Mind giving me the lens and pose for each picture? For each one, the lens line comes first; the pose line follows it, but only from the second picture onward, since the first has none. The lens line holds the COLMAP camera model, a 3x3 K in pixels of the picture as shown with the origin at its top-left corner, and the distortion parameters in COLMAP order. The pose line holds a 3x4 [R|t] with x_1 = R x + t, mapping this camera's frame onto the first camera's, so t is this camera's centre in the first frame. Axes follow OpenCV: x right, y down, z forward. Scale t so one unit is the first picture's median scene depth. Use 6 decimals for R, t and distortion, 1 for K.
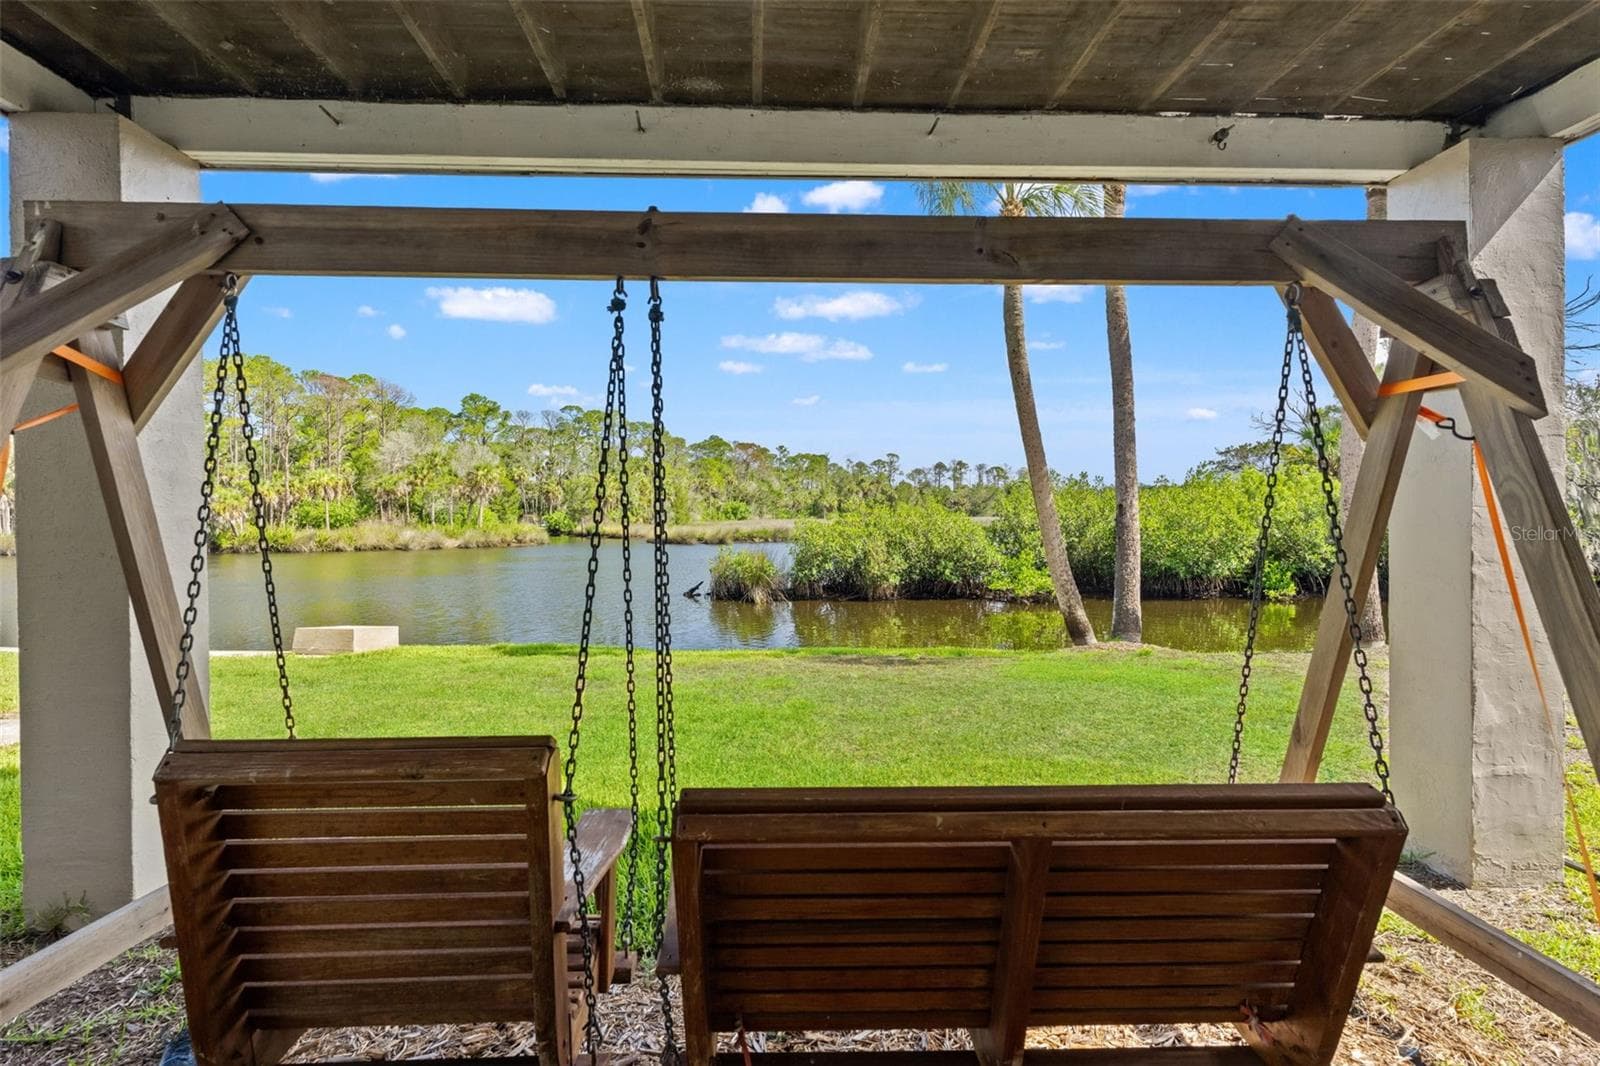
lens RADIAL K [[747.8, 0, 797.5], [0, 747.8, 525.8], [0, 0, 1]] dist [-0.000256, 0.000047]
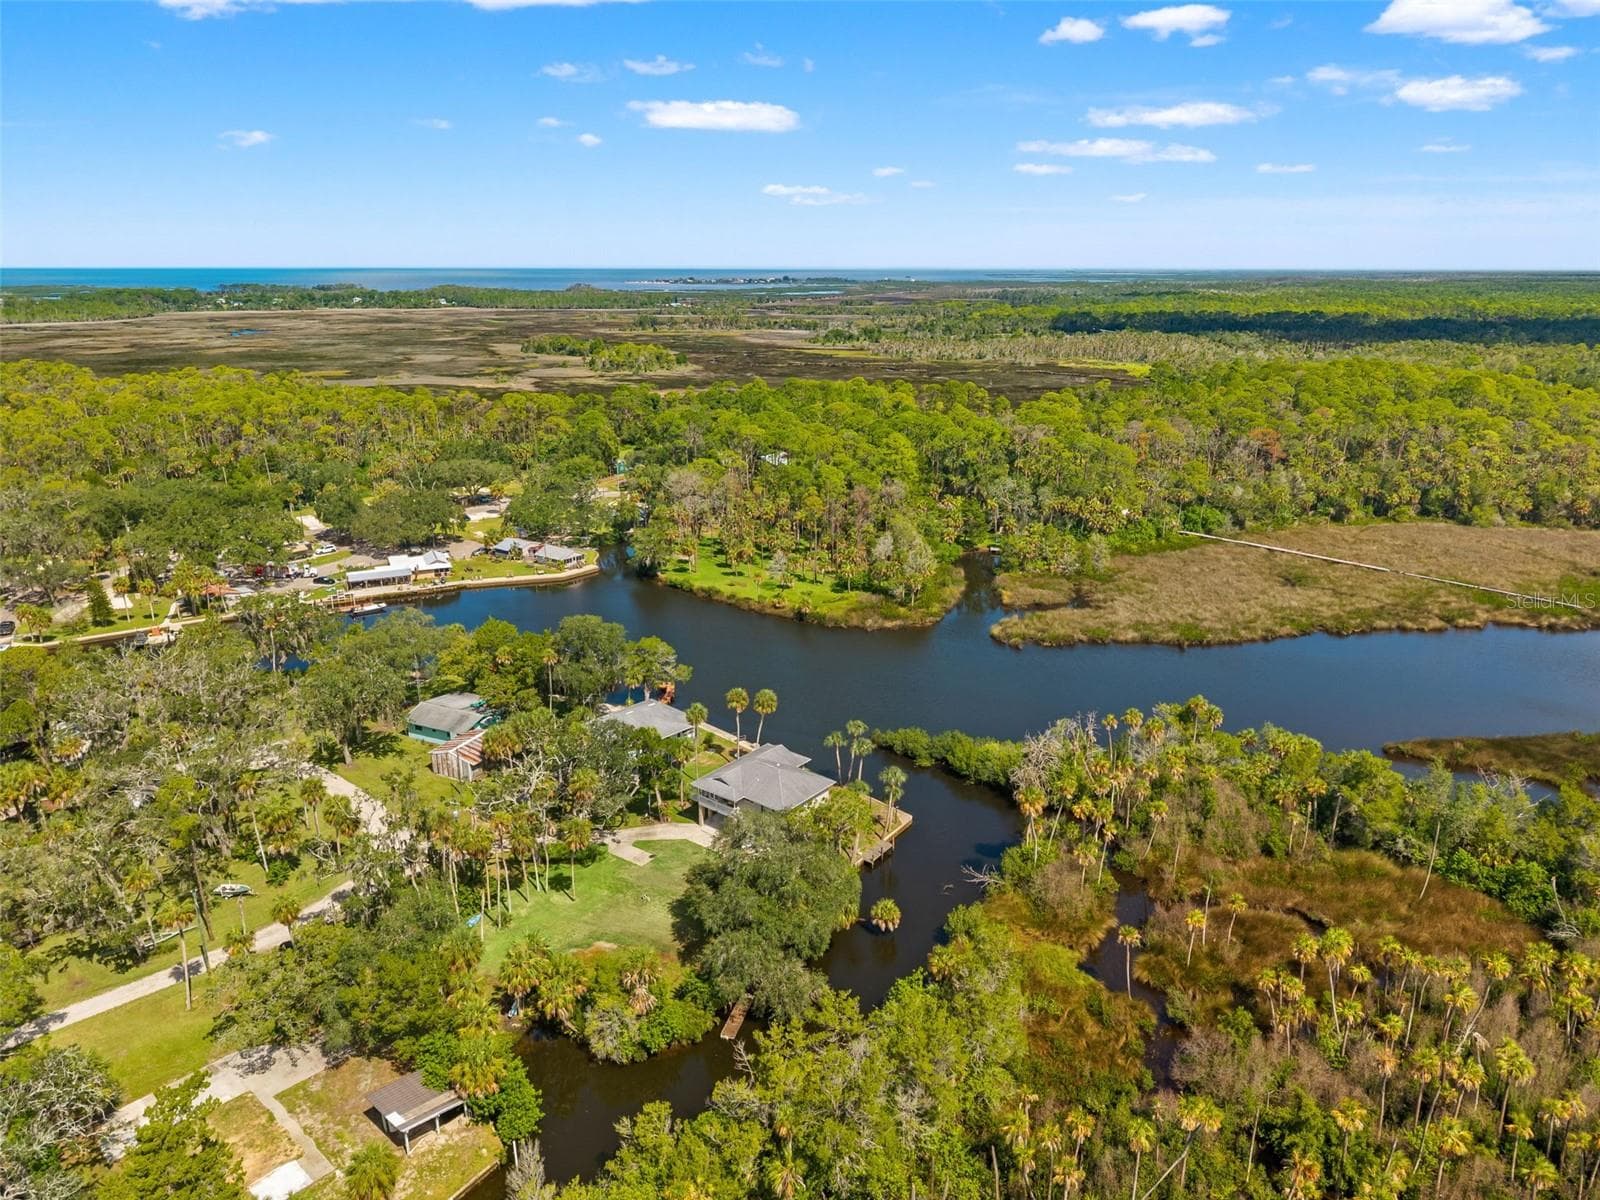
lens RADIAL K [[1076.2, 0, 790.4], [0, 1076.2, 603.9], [0, 0, 1]] dist [0.088827, -0.143785]
pose [[0.745245, 0.206218, -0.634101, 0.958002], [-0.010541, 0.954499, 0.298028, -0.721833], [0.666707, -0.215420, 0.713509, -1.029028]]
